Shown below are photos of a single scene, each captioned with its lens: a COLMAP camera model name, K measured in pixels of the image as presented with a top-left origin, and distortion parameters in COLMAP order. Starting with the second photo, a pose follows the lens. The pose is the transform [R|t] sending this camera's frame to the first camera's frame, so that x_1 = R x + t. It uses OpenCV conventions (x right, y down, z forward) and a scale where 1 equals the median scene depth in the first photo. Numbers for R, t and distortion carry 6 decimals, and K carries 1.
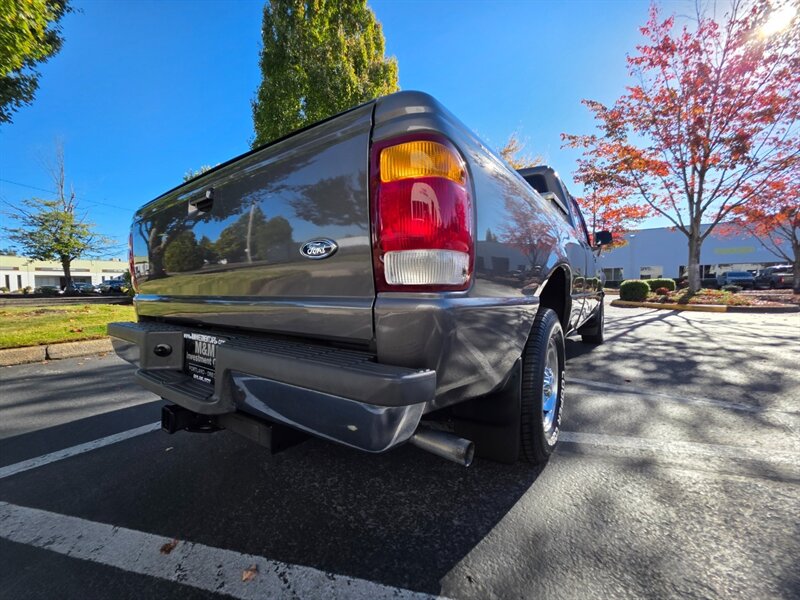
lens RADIAL K [[315.1, 0, 401.9], [0, 315.1, 298.7], [0, 0, 1]] dist [0.001339, 0.000184]
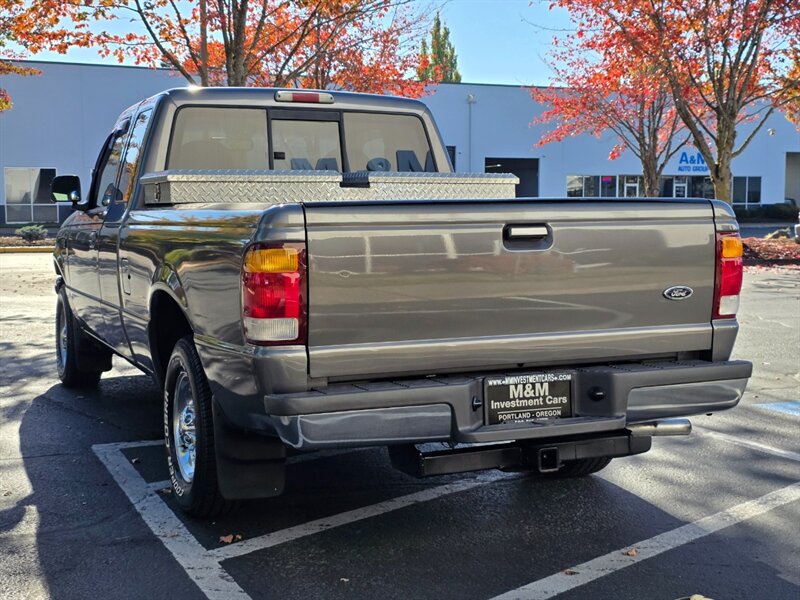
lens RADIAL K [[1082.2, 0, 400.7], [0, 1082.2, 302.7], [0, 0, 1]] dist [0.070696, -0.022611]
pose [[0.522692, -0.063521, 0.850152, -2.416963], [0.032016, 0.997979, 0.054882, -0.197778], [-0.851920, -0.001468, 0.523670, -0.250035]]
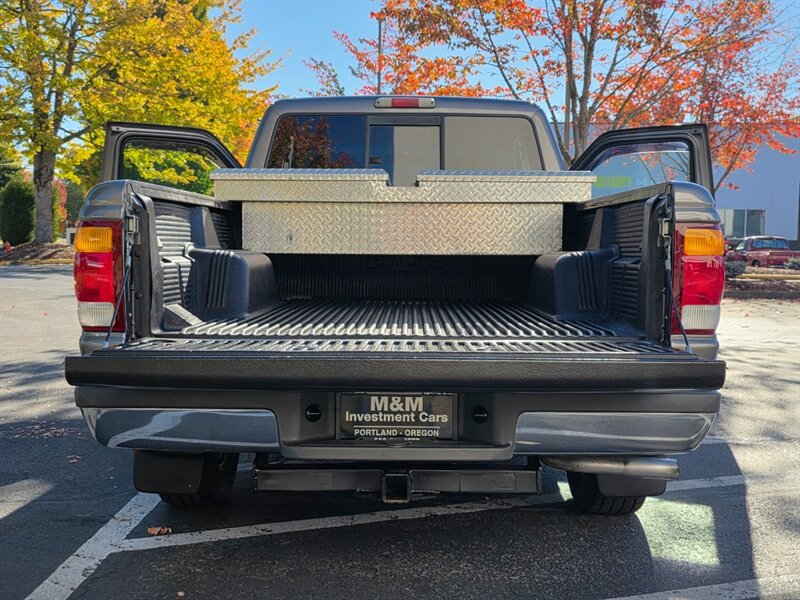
lens RADIAL K [[911.9, 0, 404.3], [0, 911.9, 300.7], [0, 0, 1]] dist [0.119784, -0.258917]
pose [[0.822921, -0.017034, 0.567901, -1.301512], [0.003471, 0.999683, 0.024955, -0.106989], [-0.568146, -0.018564, 0.822719, -0.616988]]
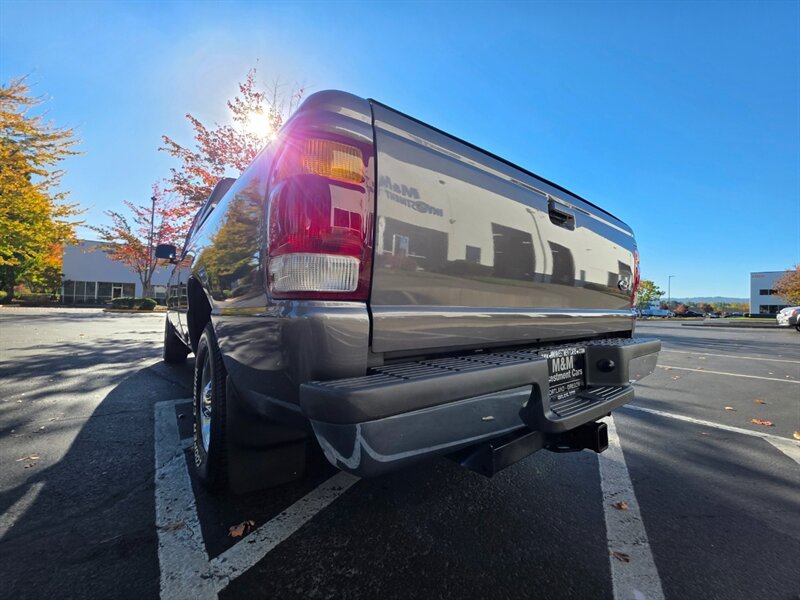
lens RADIAL K [[315.9, 0, 399.4], [0, 315.9, 300.5], [0, 0, 1]] dist [0.001253, 0.000055]
pose [[0.295307, 0.037455, 0.954668, -1.156043], [0.012495, 0.998994, -0.043059, 0.000830], [-0.955321, 0.024644, 0.294542, 0.806627]]
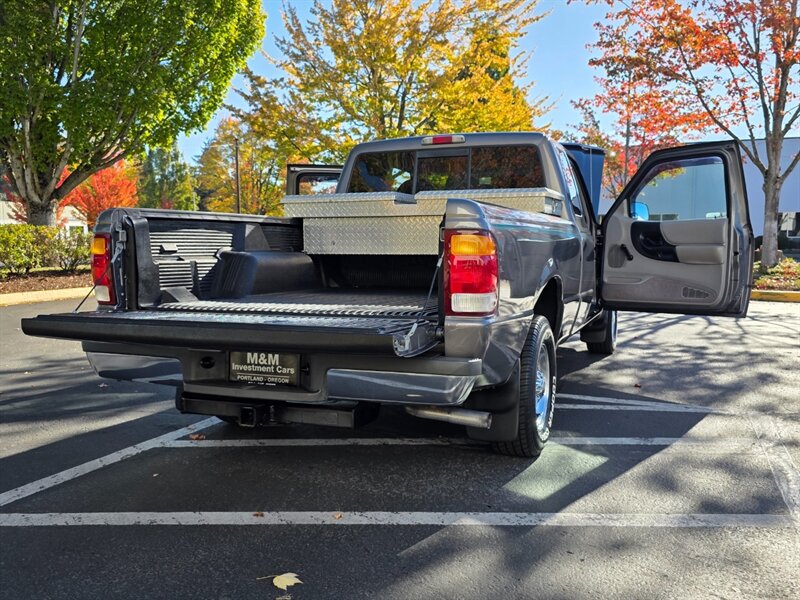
lens RADIAL K [[698.7, 0, 414.6], [0, 698.7, 304.2], [0, 0, 1]] dist [0.027932, -0.001988]
pose [[0.968958, -0.010934, 0.246982, -0.485878], [-0.000419, 0.998947, 0.045868, -0.105448], [-0.247224, -0.044548, 0.967934, -1.077433]]
